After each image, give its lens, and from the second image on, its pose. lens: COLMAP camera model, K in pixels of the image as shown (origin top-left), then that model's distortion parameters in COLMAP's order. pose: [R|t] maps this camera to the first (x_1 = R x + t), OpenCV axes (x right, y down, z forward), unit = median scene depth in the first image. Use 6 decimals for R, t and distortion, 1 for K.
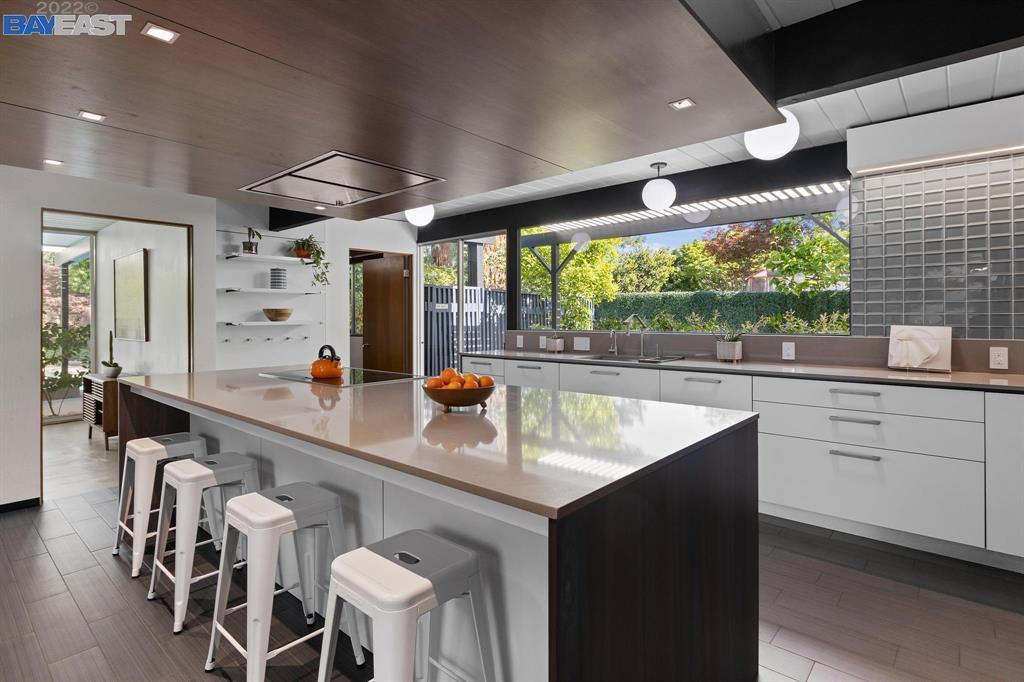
lens RADIAL K [[505.6, 0, 532.2], [0, 505.6, 331.1], [0, 0, 1]] dist [-0.000827, 0.000061]
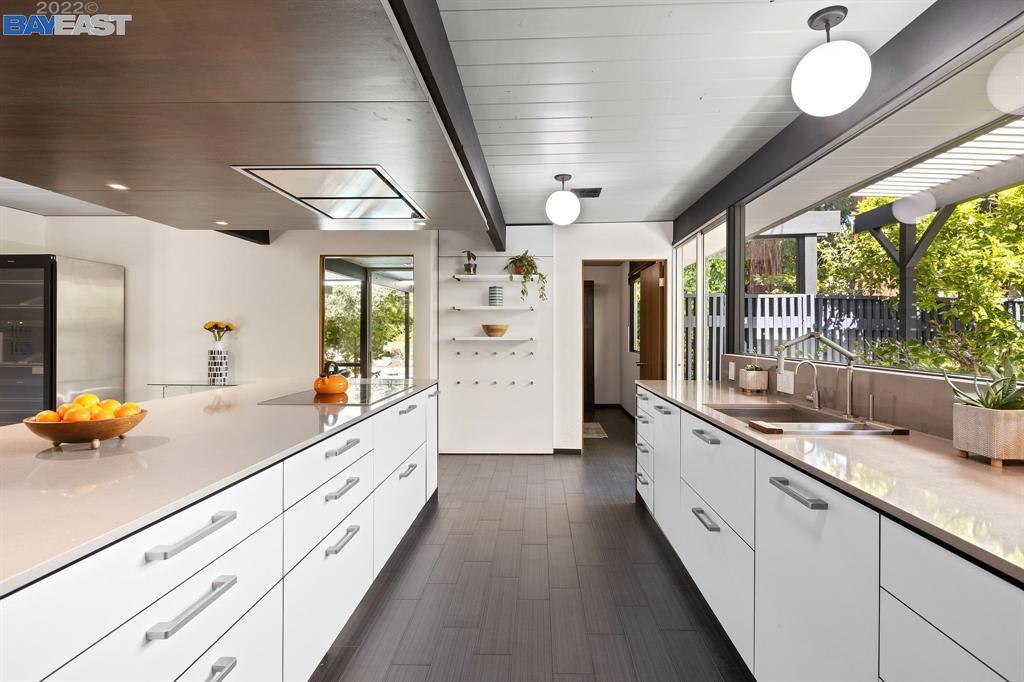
lens RADIAL K [[505.6, 0, 532.2], [0, 505.6, 331.1], [0, 0, 1]] dist [-0.000827, 0.000061]
pose [[0.627721, 0.005430, -0.778419, 0.368358], [-0.029644, 0.999417, -0.016933, -0.015873], [0.777874, 0.033704, 0.627516, 0.408797]]
